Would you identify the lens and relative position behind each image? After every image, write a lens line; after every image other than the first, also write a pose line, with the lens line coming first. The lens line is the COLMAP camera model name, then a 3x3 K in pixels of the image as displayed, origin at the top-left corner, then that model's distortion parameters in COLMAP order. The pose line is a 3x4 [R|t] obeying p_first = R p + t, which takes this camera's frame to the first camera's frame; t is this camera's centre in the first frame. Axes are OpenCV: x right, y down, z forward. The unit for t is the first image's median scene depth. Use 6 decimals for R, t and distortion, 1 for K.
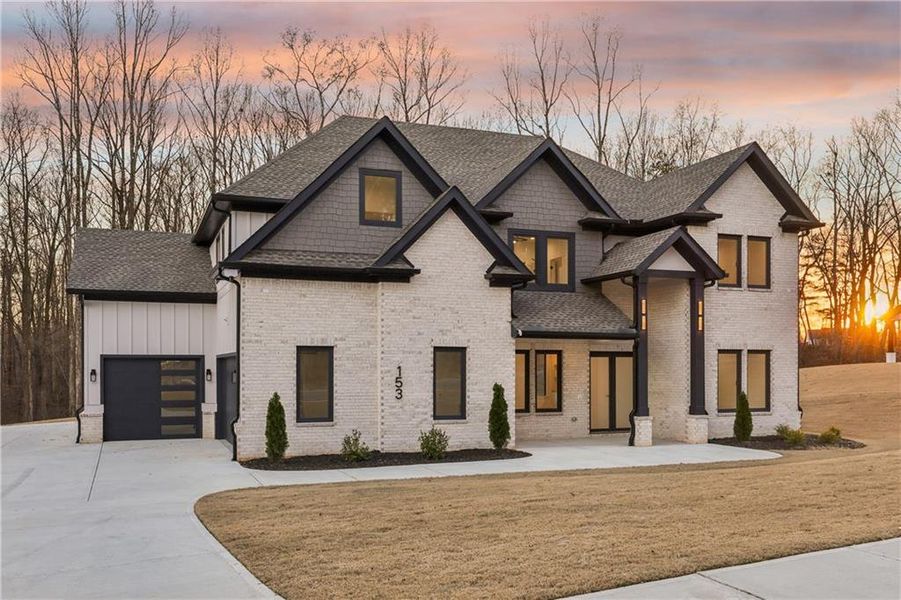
lens RADIAL K [[807.4, 0, 451.2], [0, 807.4, 369.7], [0, 0, 1]] dist [0.002969, 0.009332]
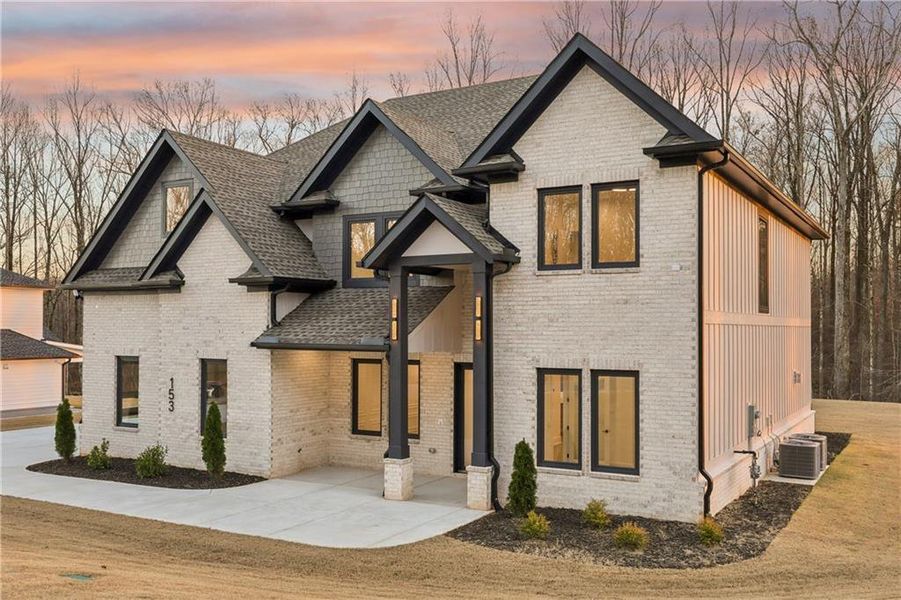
lens RADIAL K [[848.5, 0, 449.0], [0, 848.5, 313.6], [0, 0, 1]] dist [-0.000594, 0.000488]
pose [[0.630264, -0.011236, -0.776300, 0.837973], [-0.004140, 0.999832, -0.017833, -0.057826], [0.776370, 0.014453, 0.630112, 0.534671]]
